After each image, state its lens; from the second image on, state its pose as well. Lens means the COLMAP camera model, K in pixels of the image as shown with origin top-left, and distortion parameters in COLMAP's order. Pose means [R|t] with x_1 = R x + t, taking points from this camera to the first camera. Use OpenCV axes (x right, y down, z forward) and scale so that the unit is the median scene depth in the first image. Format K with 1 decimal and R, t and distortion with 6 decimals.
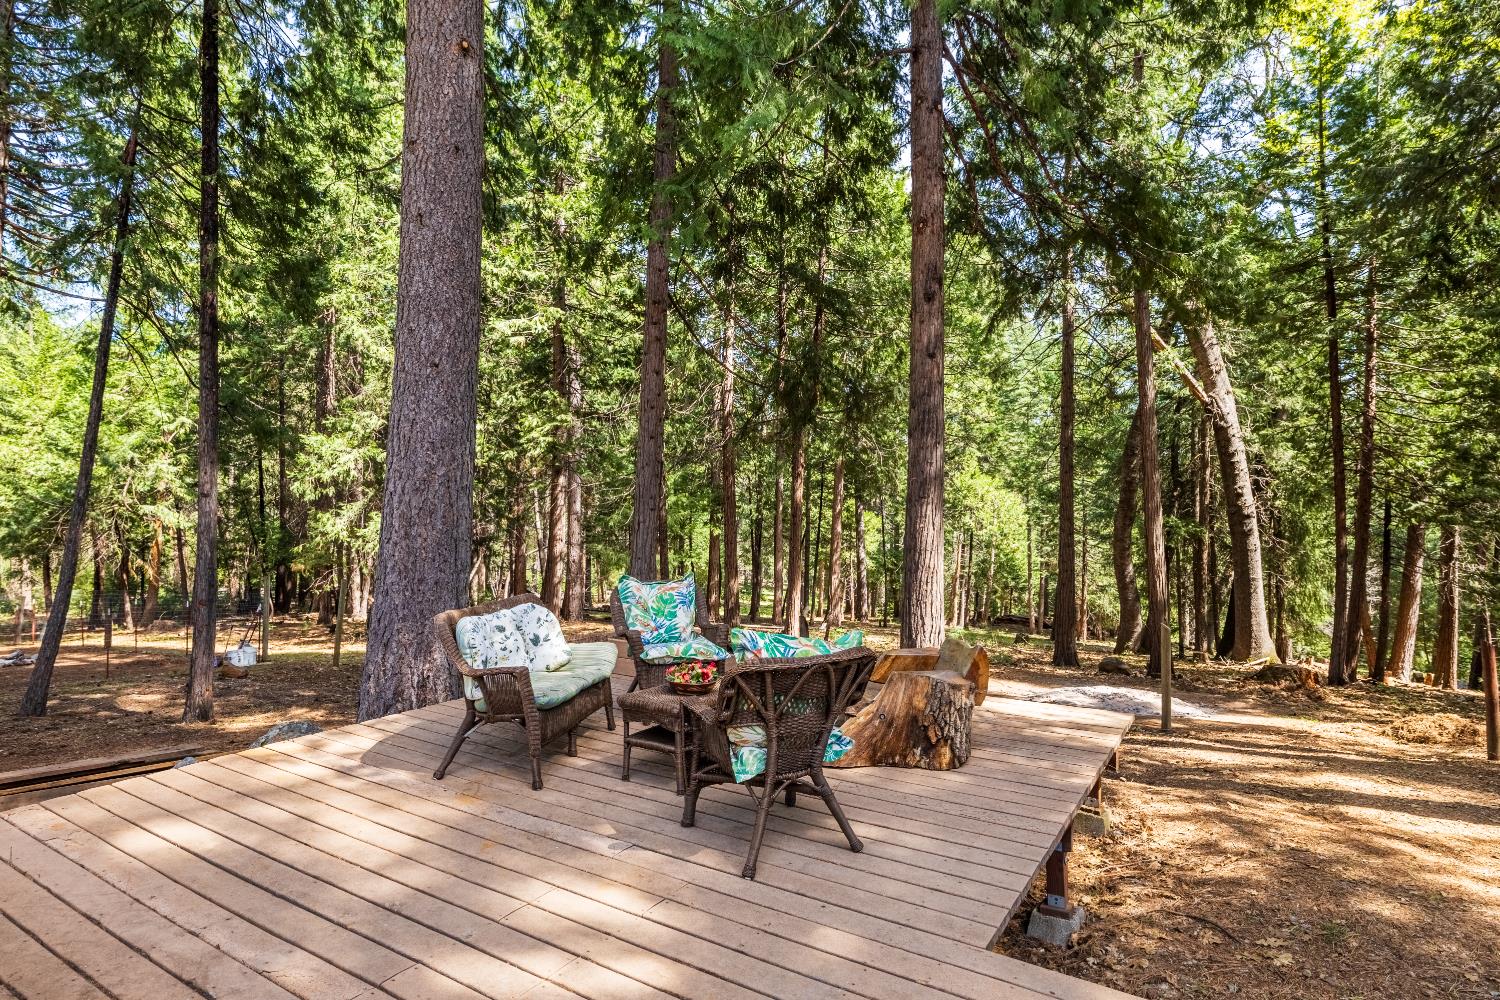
lens RADIAL K [[802.9, 0, 752.6], [0, 802.9, 495.3], [0, 0, 1]] dist [-0.004256, -0.000822]
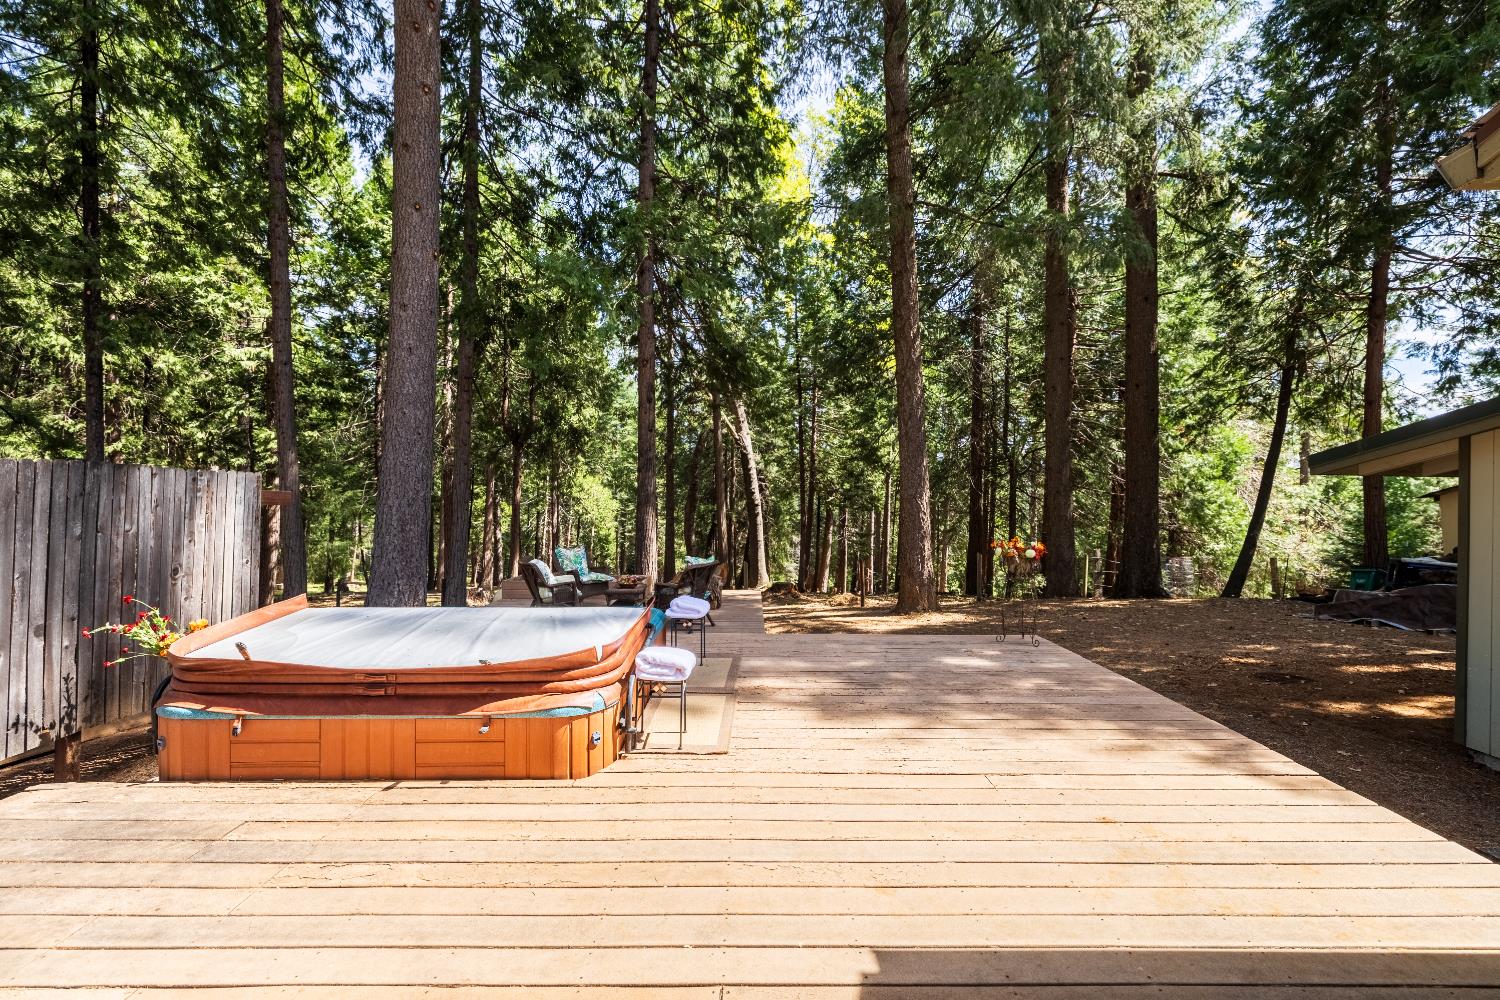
lens RADIAL K [[646.4, 0, 752.7], [0, 646.4, 493.0], [0, 0, 1]] dist [0.000930, 0.000090]
pose [[0.835358, -0.001242, 0.549704, -0.188363], [-0.005669, 0.999925, 0.010874, -0.017182], [-0.549676, -0.012200, 0.835289, -0.198336]]
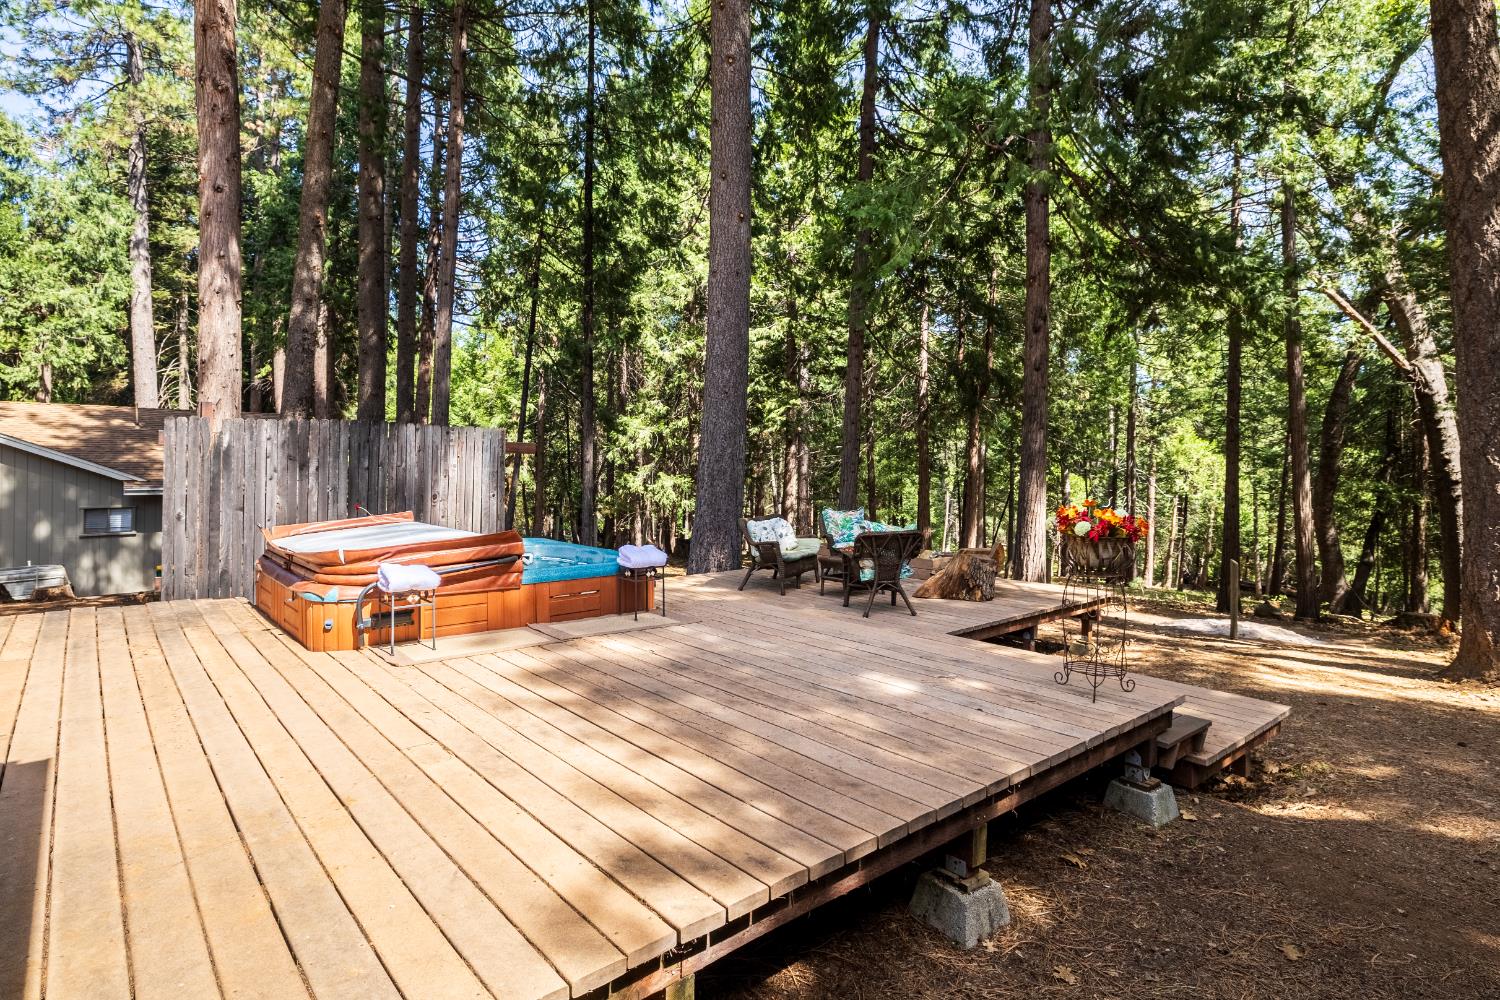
lens RADIAL K [[785.0, 0, 743.0], [0, 785.0, 467.1], [0, 0, 1]] dist [0.000156, -0.000366]
pose [[0.956458, 0.004465, -0.291835, 0.054344], [-0.000973, 0.999926, 0.012110, -0.004530], [0.291867, -0.011298, 0.956392, -0.231997]]
